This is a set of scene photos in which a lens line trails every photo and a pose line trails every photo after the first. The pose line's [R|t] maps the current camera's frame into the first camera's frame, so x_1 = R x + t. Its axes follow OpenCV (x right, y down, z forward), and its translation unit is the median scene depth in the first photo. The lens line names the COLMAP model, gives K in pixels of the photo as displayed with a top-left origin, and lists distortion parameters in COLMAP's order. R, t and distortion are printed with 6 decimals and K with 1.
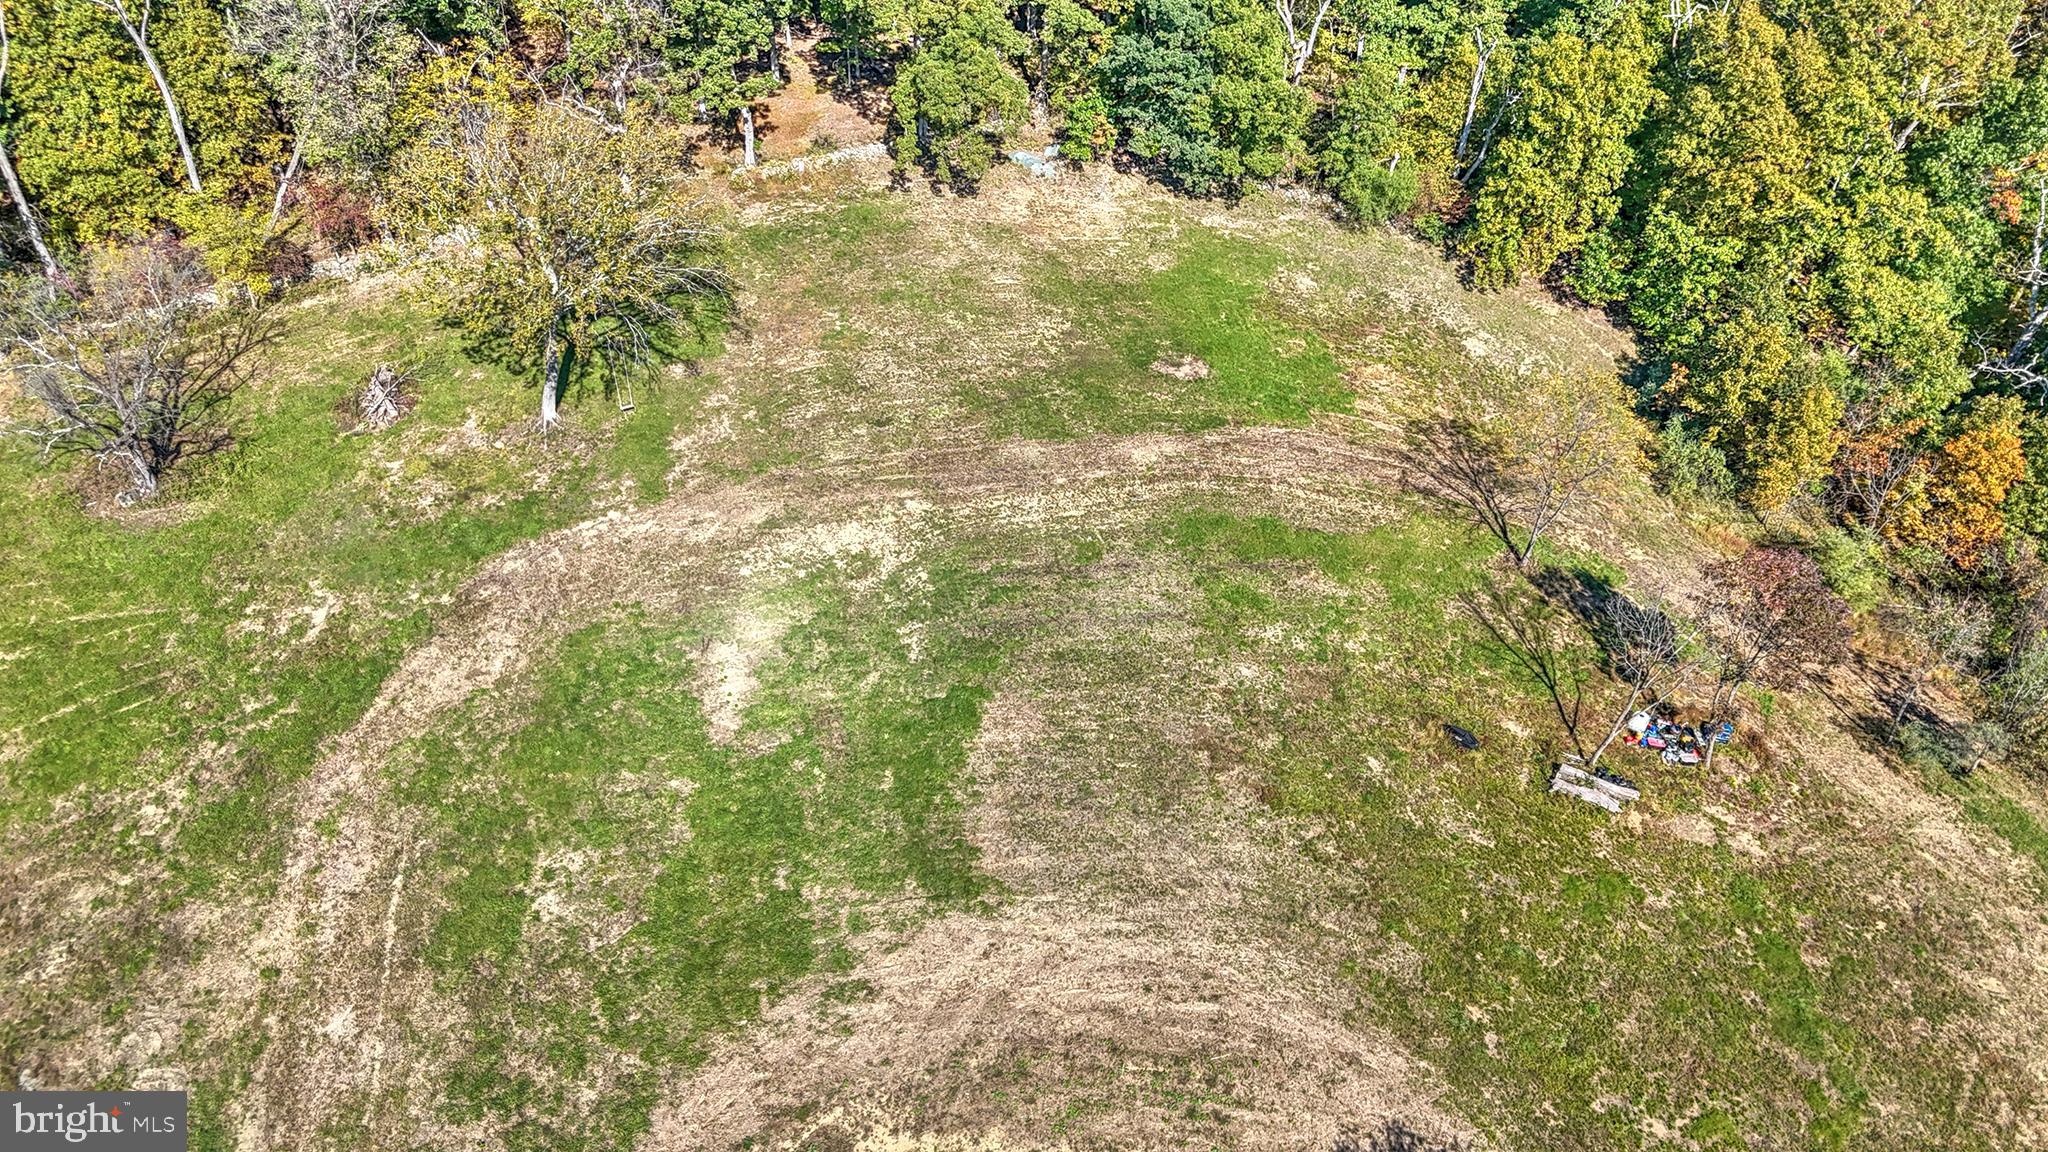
lens RADIAL K [[1509.1, 0, 1016.8], [0, 1509.1, 588.5], [0, 0, 1]] dist [0.073140, -0.069803]
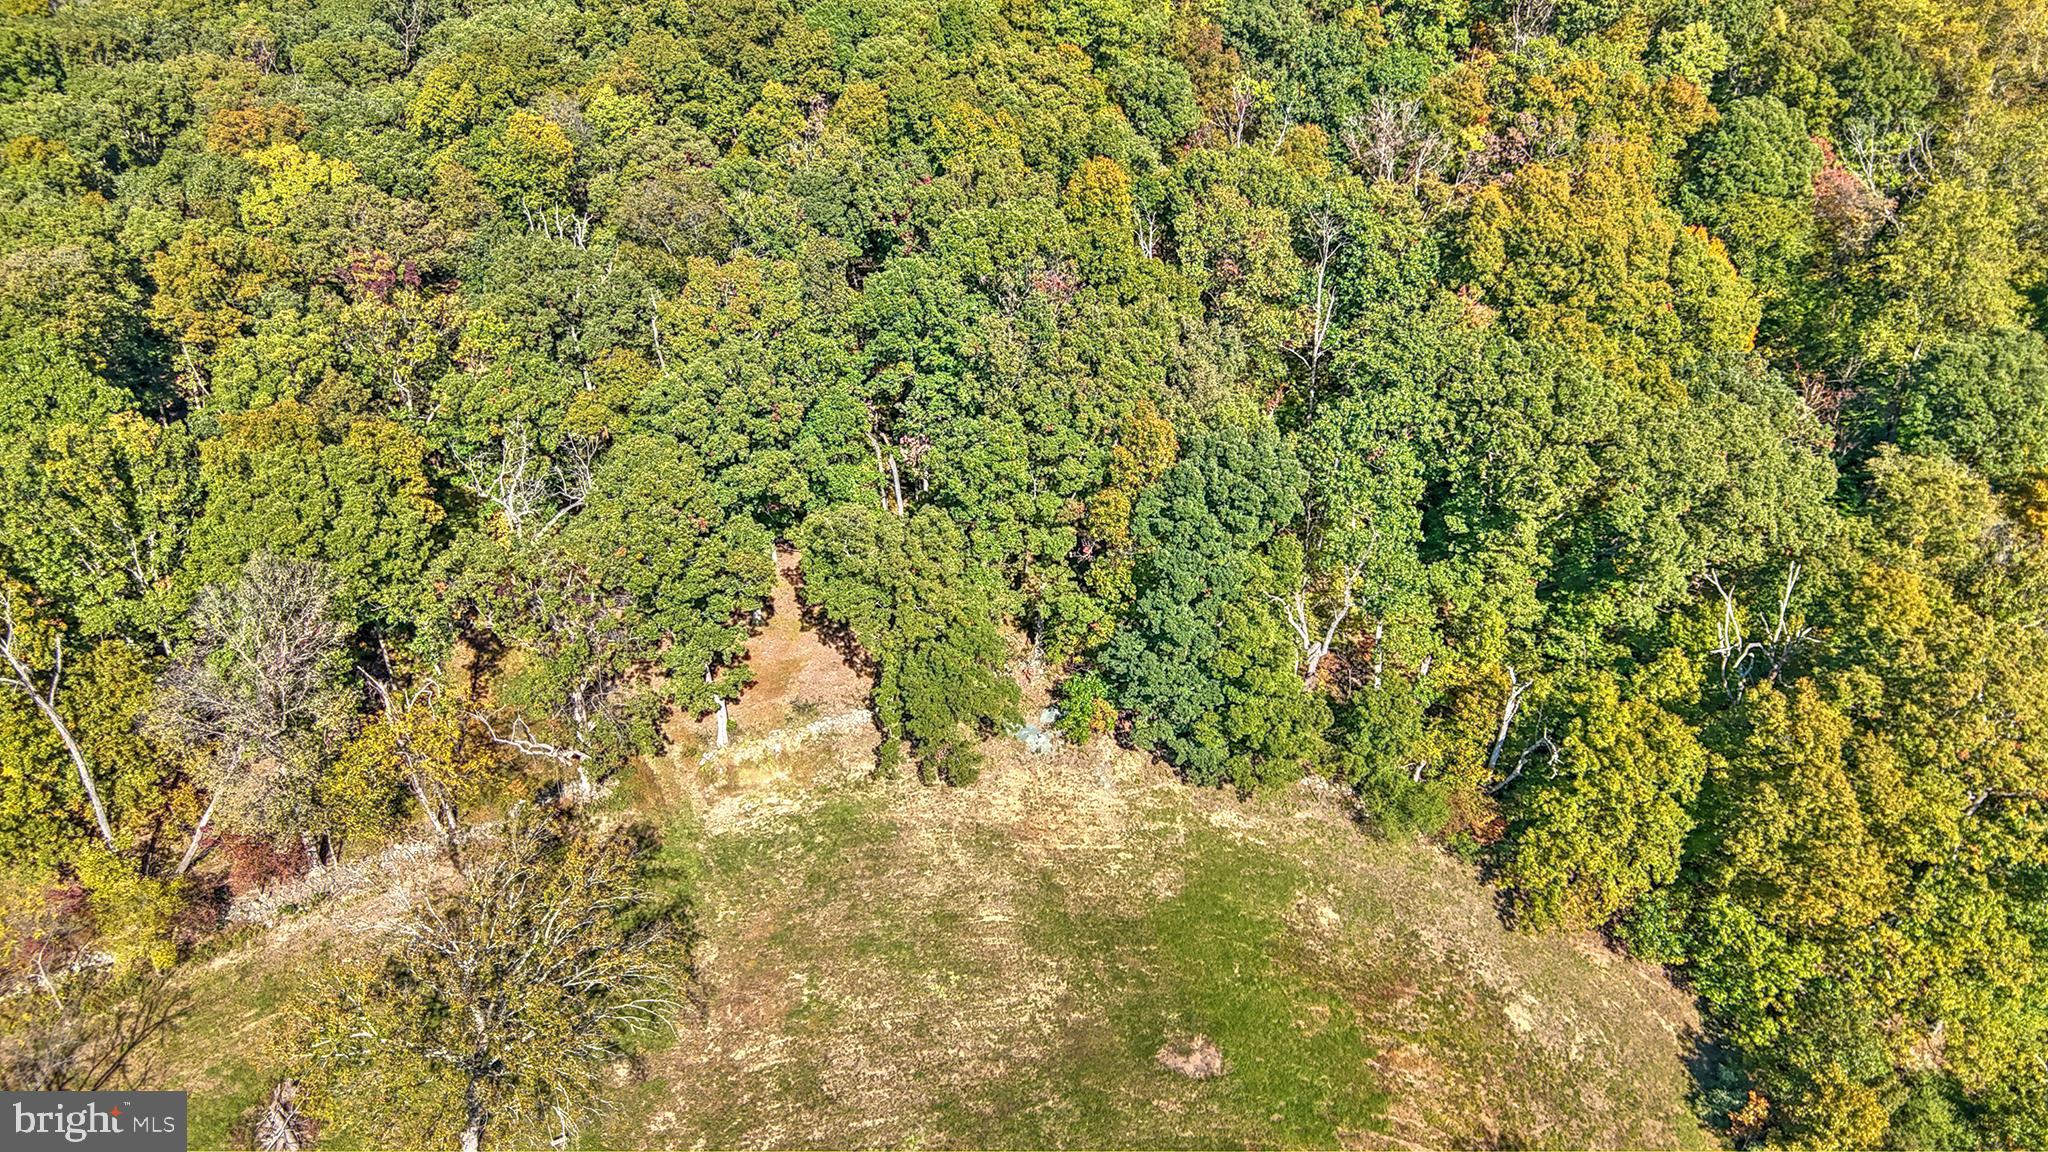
lens RADIAL K [[1509.1, 0, 1019.7], [0, 1509.1, 583.6], [0, 0, 1]] dist [0.073140, -0.069803]
pose [[0.999965, 0.004814, -0.006793, 0.012855], [-0.005463, 0.995073, -0.098994, -0.319867], [0.006283, 0.099028, 0.995065, 0.081948]]
